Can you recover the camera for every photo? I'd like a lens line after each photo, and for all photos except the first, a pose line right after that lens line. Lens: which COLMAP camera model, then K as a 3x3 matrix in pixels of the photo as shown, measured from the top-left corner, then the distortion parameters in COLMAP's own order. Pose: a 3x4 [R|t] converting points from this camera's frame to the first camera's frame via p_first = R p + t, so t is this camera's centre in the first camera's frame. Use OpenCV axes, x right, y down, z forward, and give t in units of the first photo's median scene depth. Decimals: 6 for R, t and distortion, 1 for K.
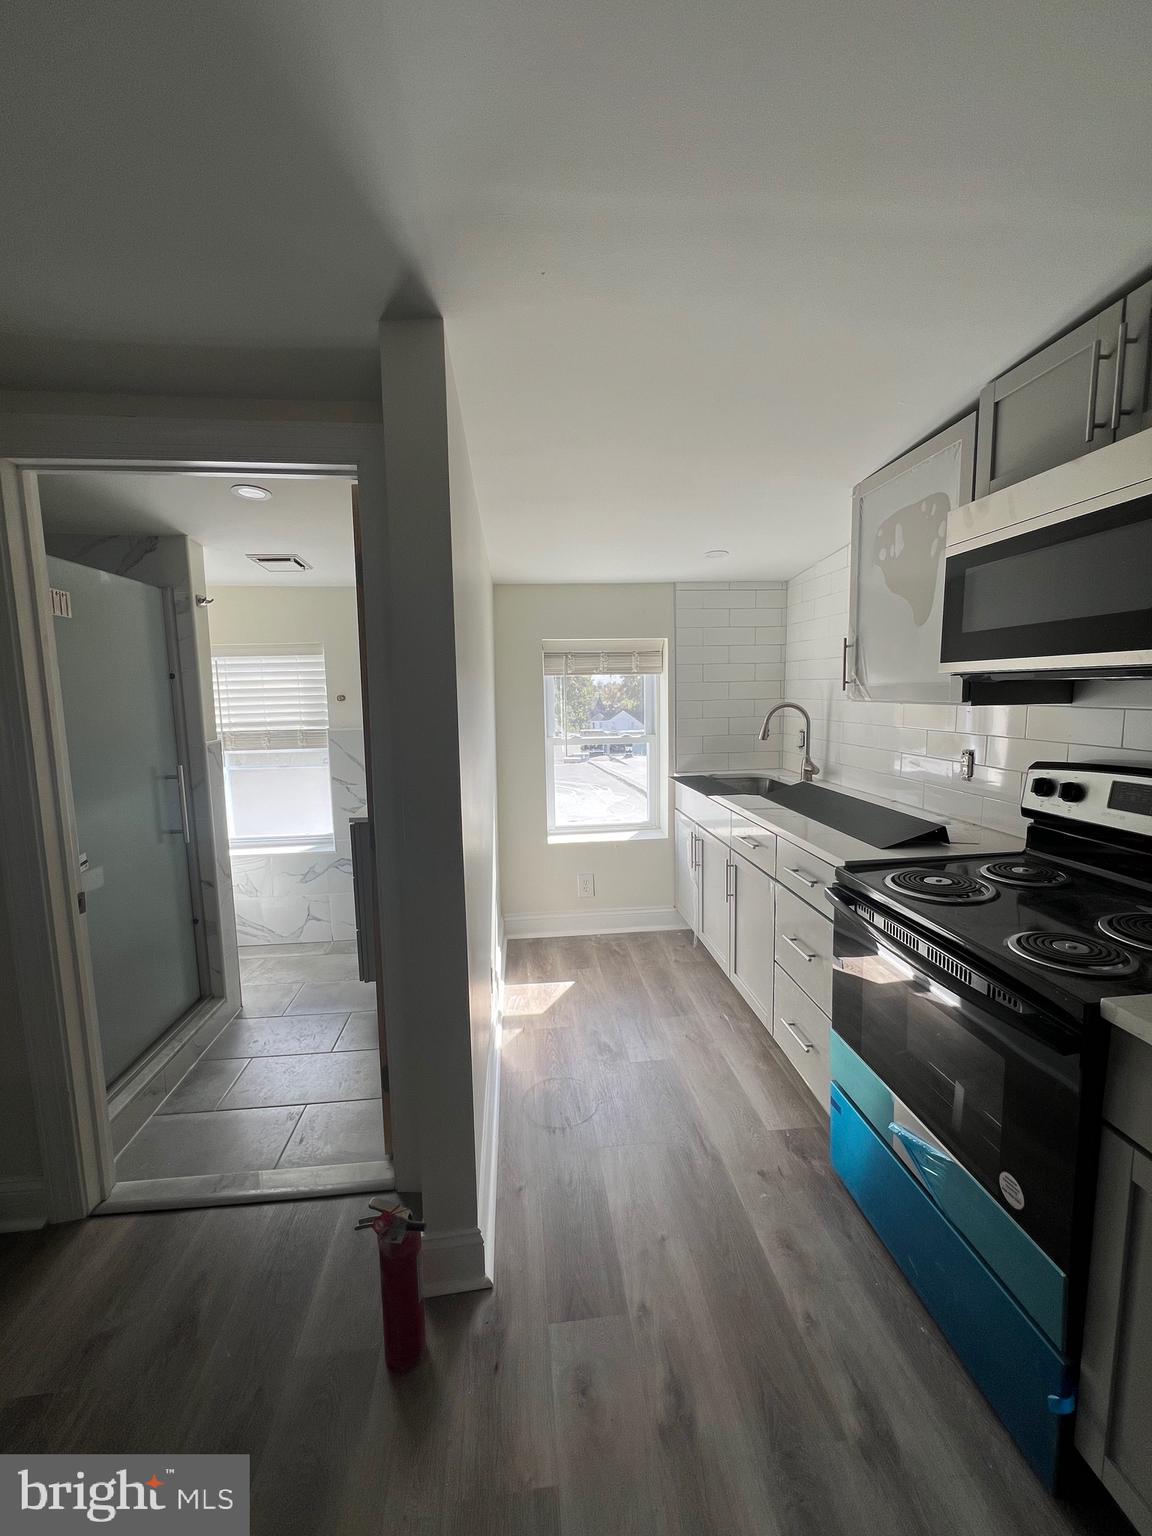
lens RADIAL K [[619.2, 0, 578.1], [0, 619.2, 763.4], [0, 0, 1]] dist [-0.002904, 0.001249]
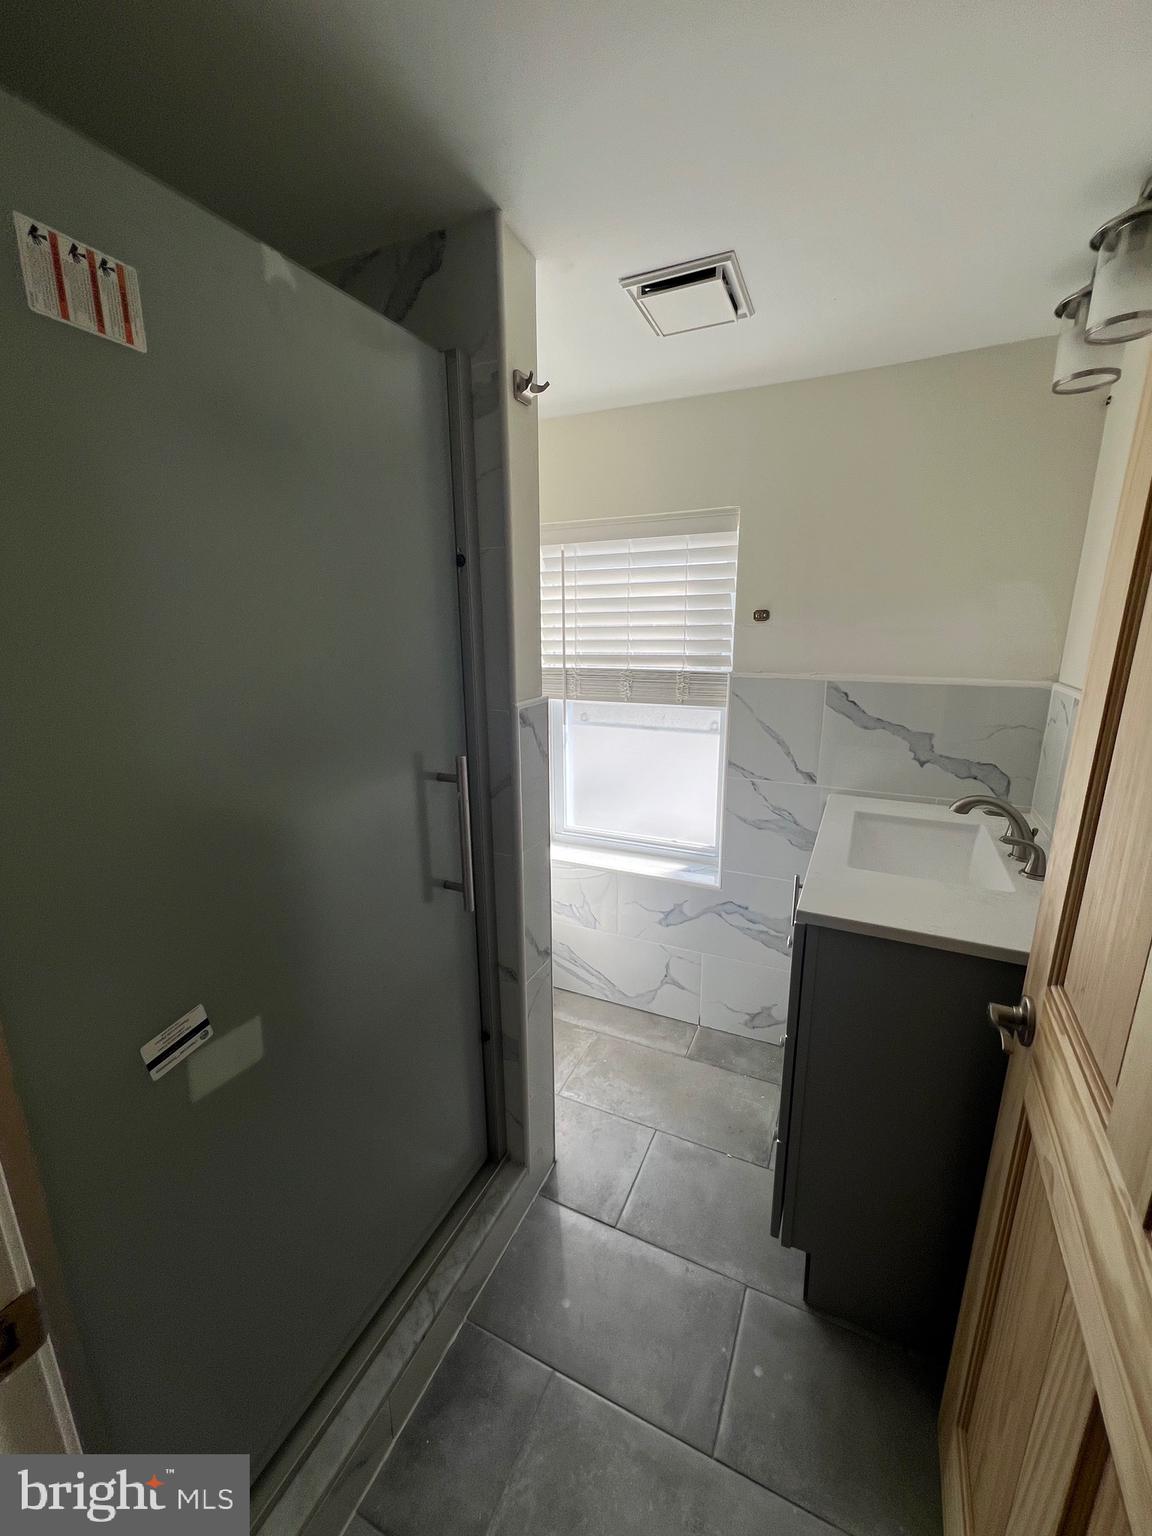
lens RADIAL K [[619.2, 0, 579.7], [0, 619.2, 764.8], [0, 0, 1]] dist [-0.002904, 0.001249]
pose [[0.860196, 0.128523, -0.493503, -0.331965], [-0.066478, 0.987724, 0.141360, -0.061629], [0.505613, -0.088790, 0.858180, 0.636892]]
